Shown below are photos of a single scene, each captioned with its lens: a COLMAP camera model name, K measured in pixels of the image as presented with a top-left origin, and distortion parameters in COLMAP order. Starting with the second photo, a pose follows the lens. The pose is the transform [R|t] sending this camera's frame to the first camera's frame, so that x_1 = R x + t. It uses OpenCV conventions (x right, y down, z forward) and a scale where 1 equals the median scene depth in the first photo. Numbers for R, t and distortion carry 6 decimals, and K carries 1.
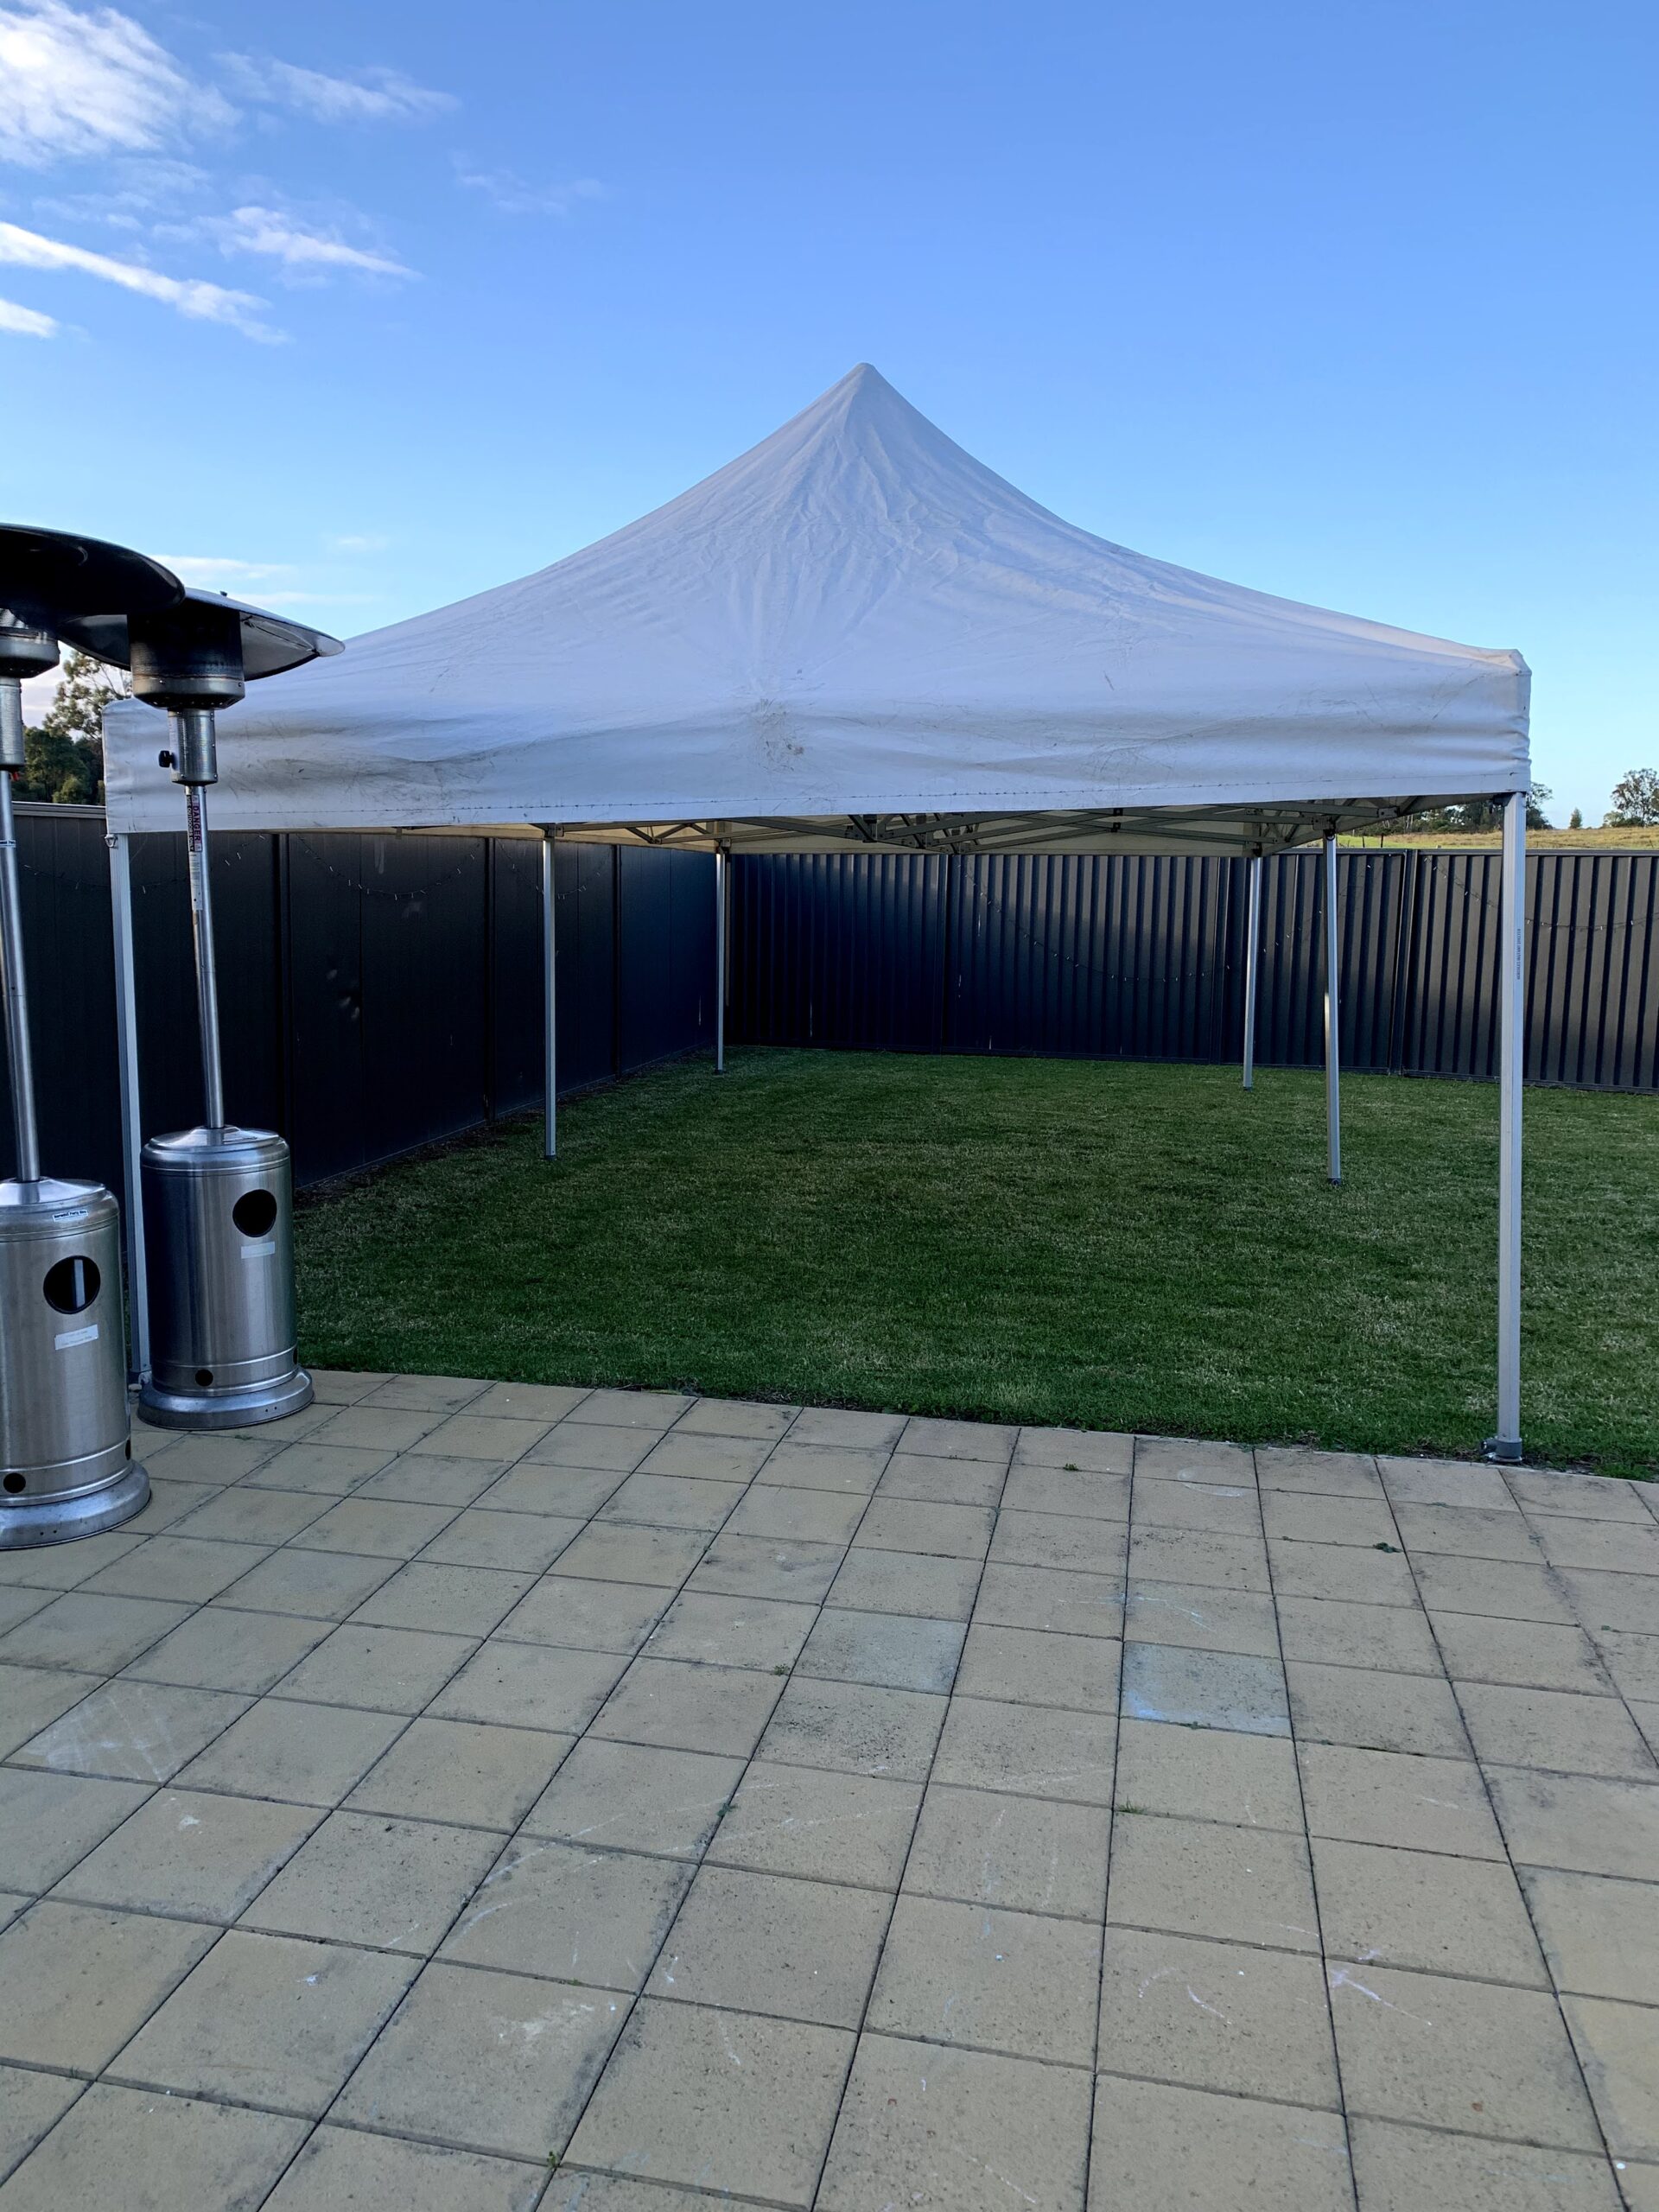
lens RADIAL K [[1675.0, 0, 820.5], [0, 1675.0, 1071.3], [0, 0, 1]] dist [0.033916, -0.028803]
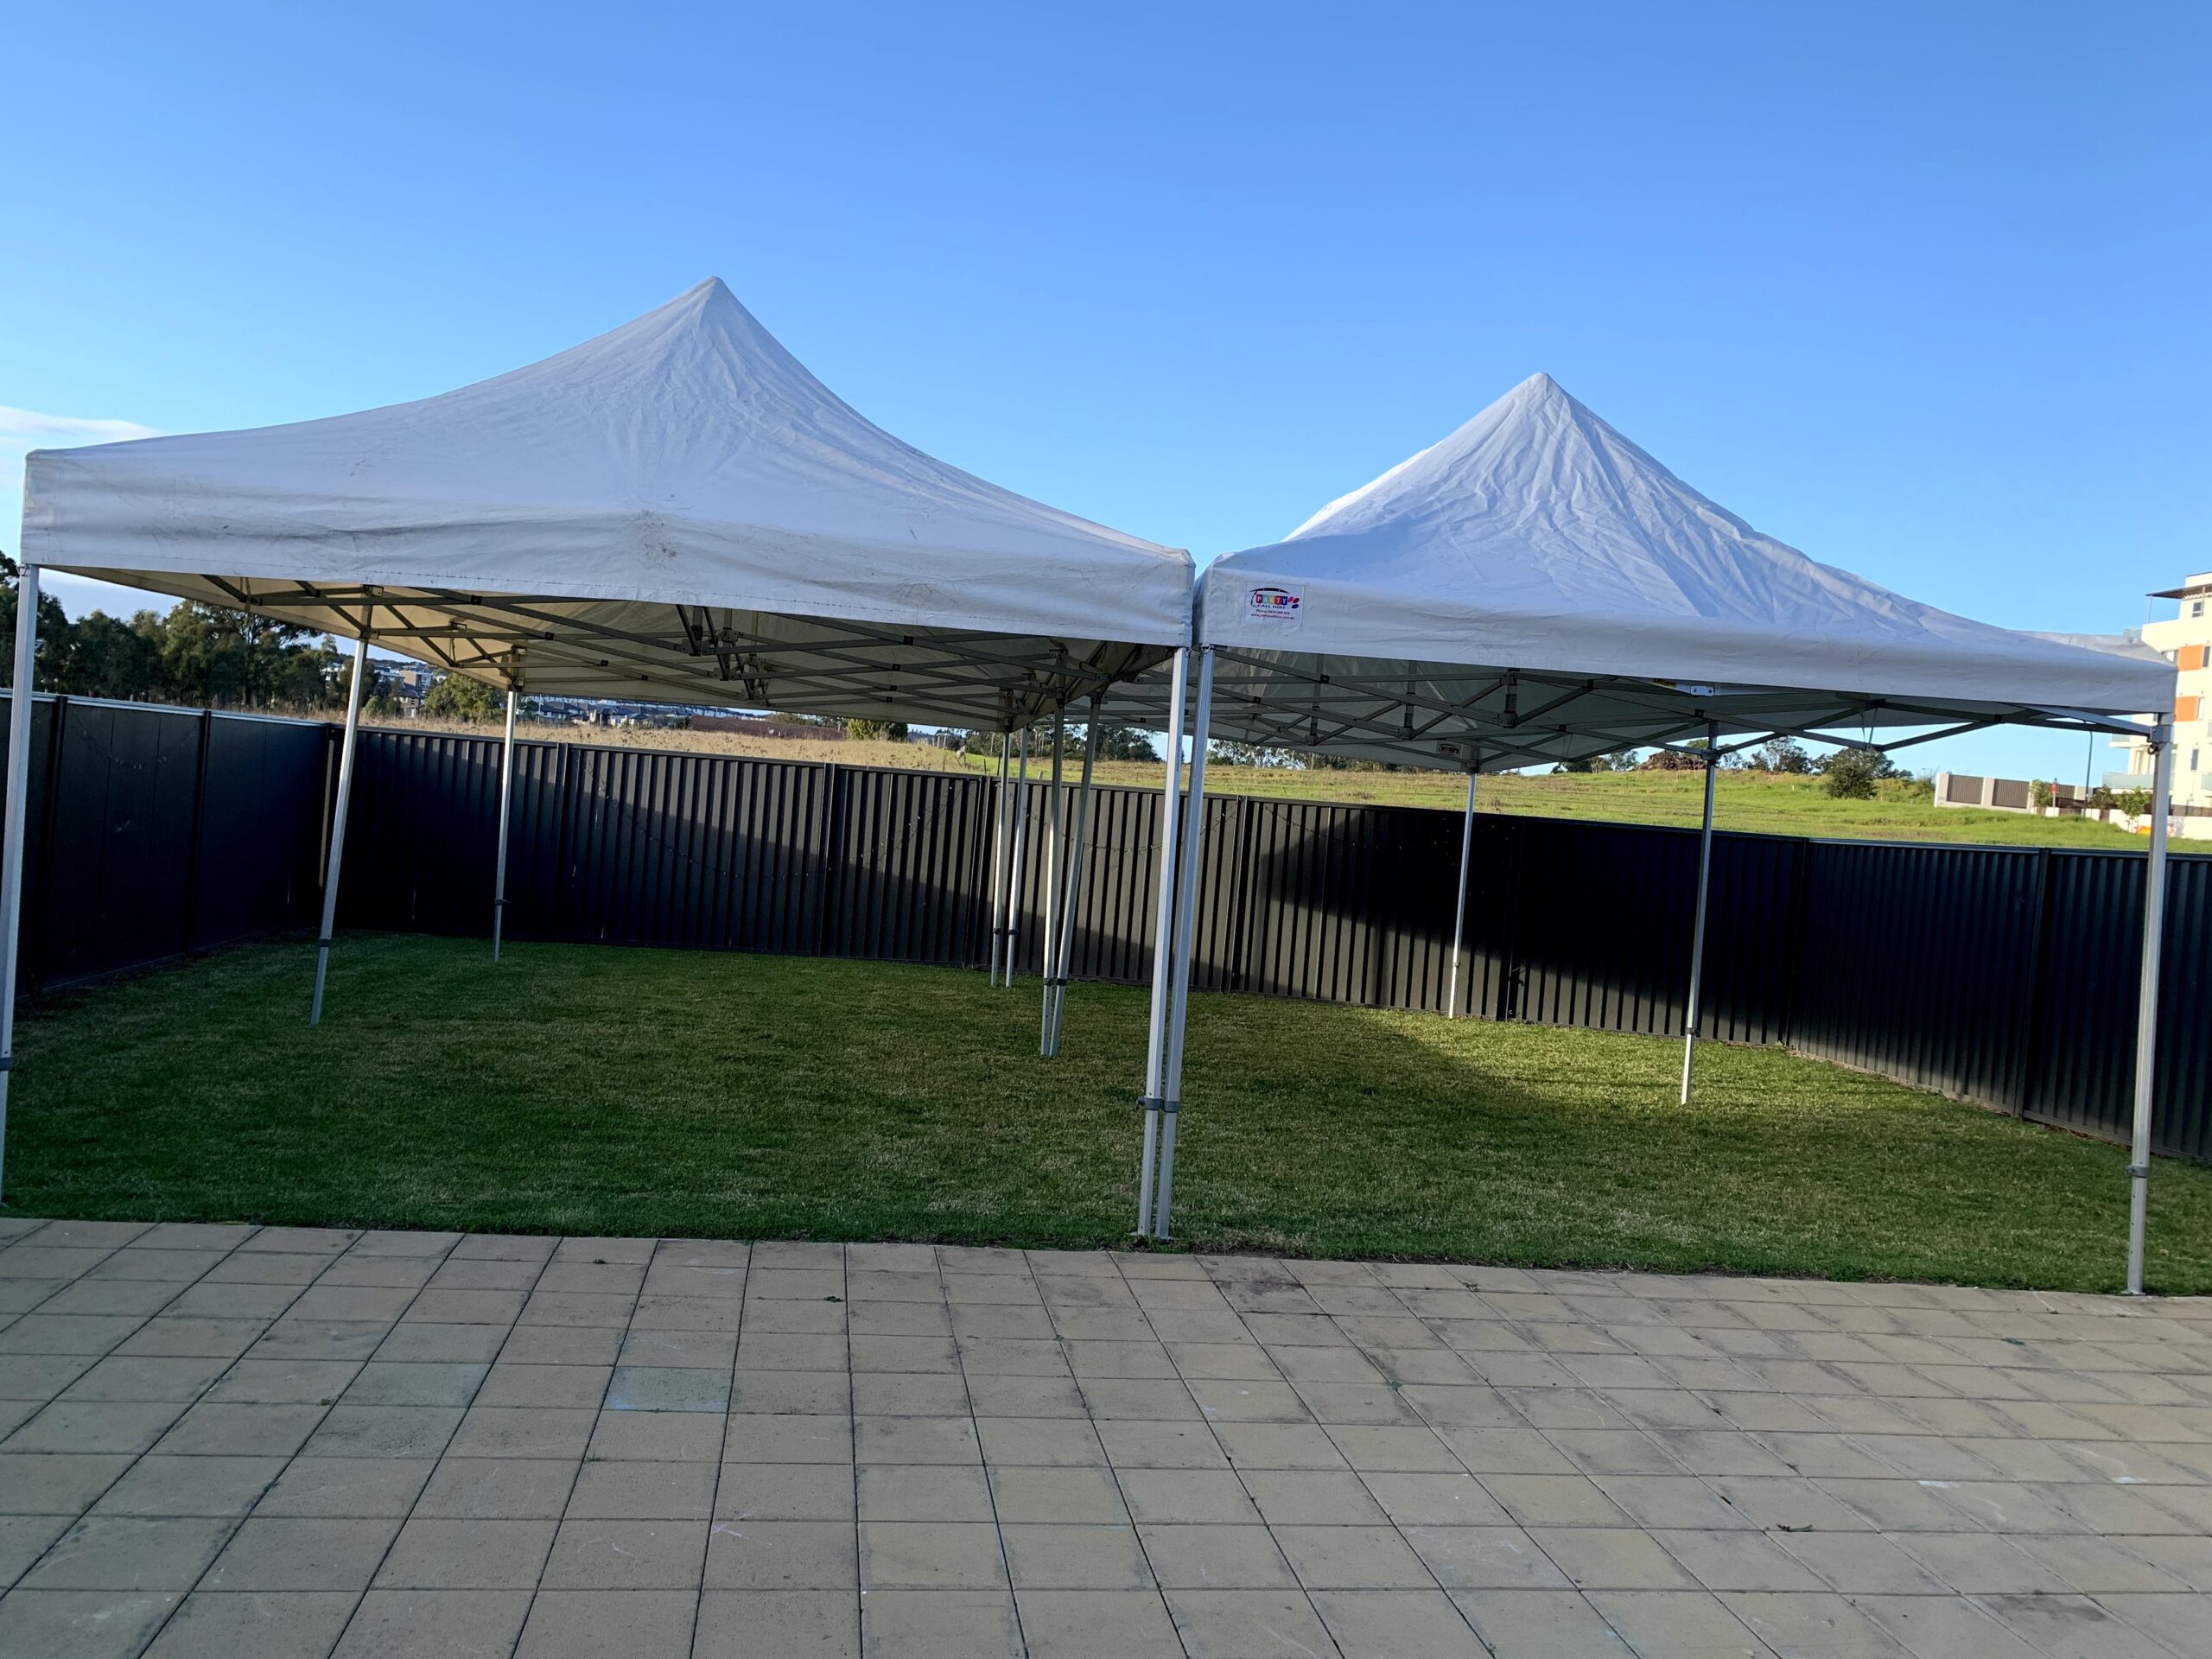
lens RADIAL K [[1675.0, 0, 1121.2], [0, 1675.0, 828.1], [0, 0, 1]] dist [0.033916, -0.028803]
pose [[0.925763, 0.052732, 0.374410, 0.024849], [-0.020158, 0.995702, -0.090393, 0.024027], [-0.377568, 0.076135, 0.922847, -0.332783]]
